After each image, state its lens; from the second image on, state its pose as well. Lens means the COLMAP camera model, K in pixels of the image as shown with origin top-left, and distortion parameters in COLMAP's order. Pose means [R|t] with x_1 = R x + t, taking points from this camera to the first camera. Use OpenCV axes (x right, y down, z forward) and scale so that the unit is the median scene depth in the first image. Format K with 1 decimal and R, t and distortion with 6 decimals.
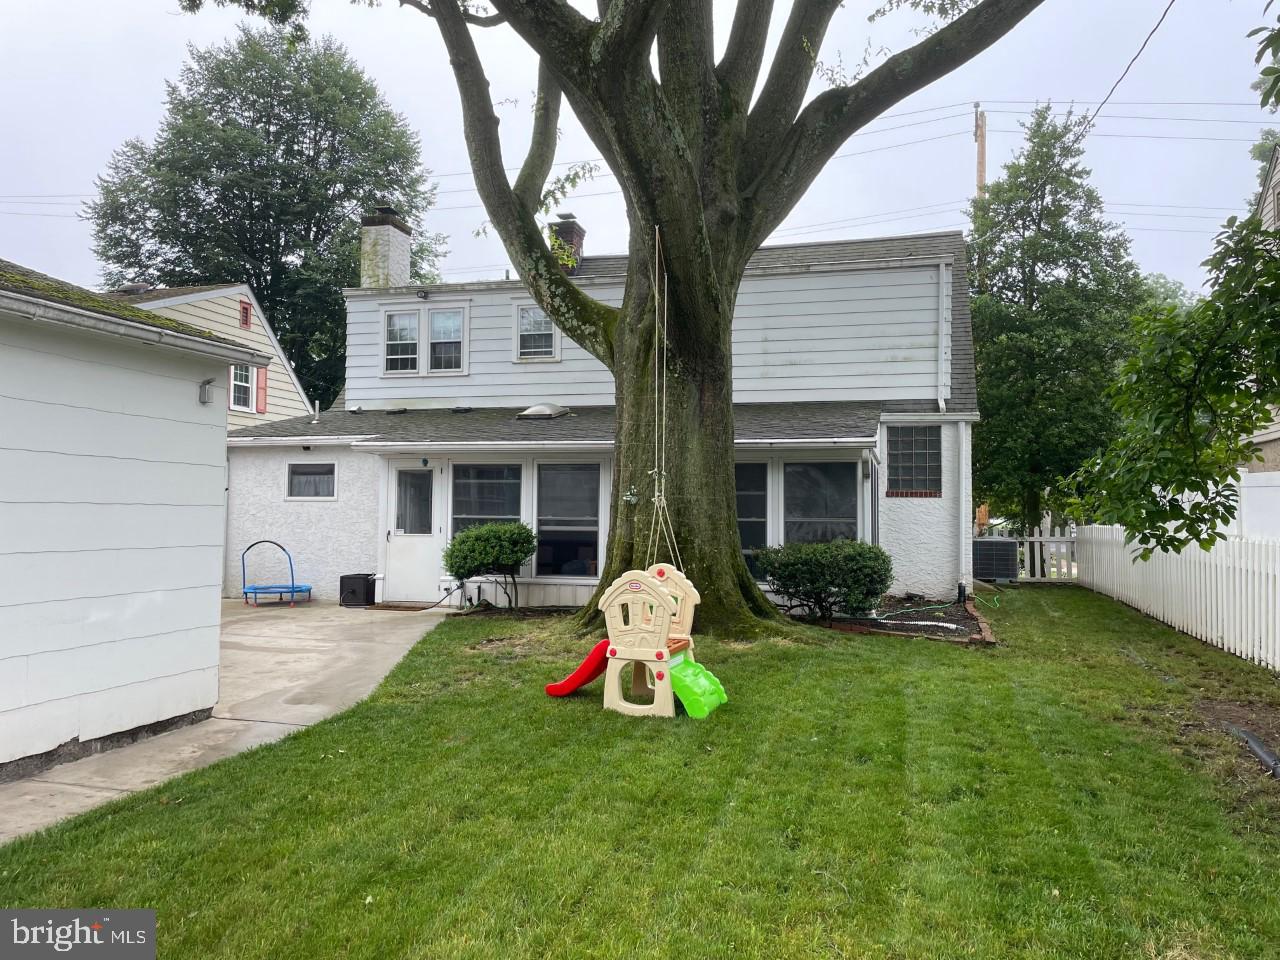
lens RADIAL K [[819.2, 0, 649.7], [0, 819.2, 475.5], [0, 0, 1]] dist [0.076513, -0.091117]
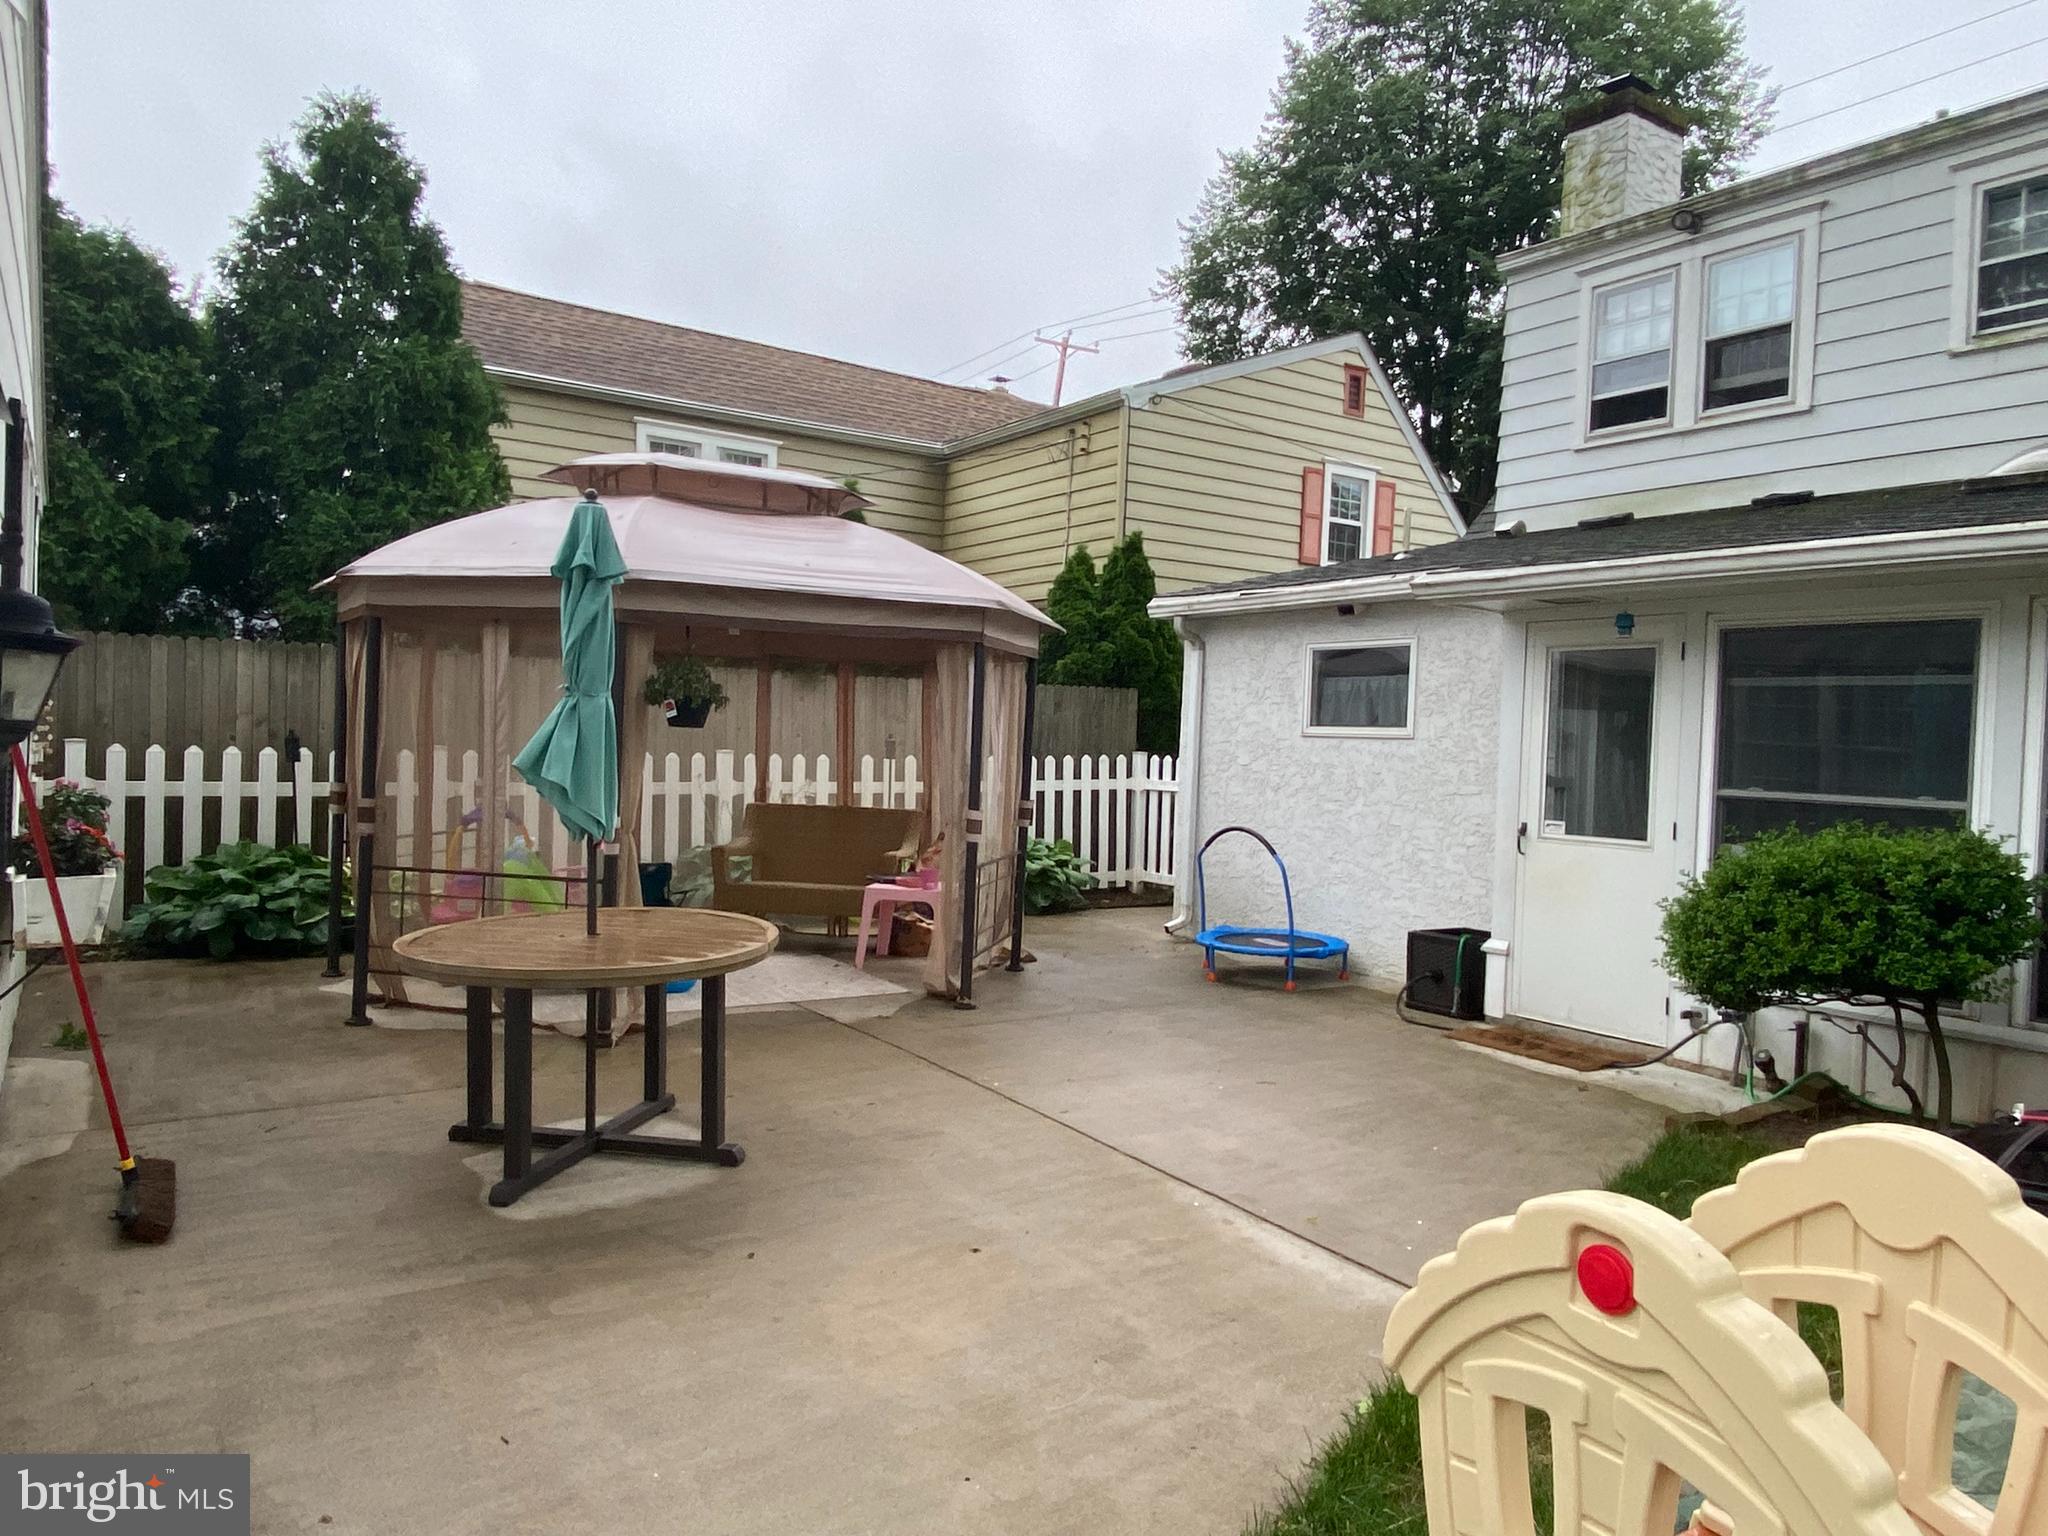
lens RADIAL K [[1310.7, 0, 1039.5], [0, 1310.7, 760.7], [0, 0, 1]] dist [0.076513, -0.091117]
pose [[0.724424, 0.032190, -0.688603, -0.063025], [-0.002264, 0.999015, 0.044319, 0.012579], [0.689351, -0.030547, 0.723783, 0.378182]]
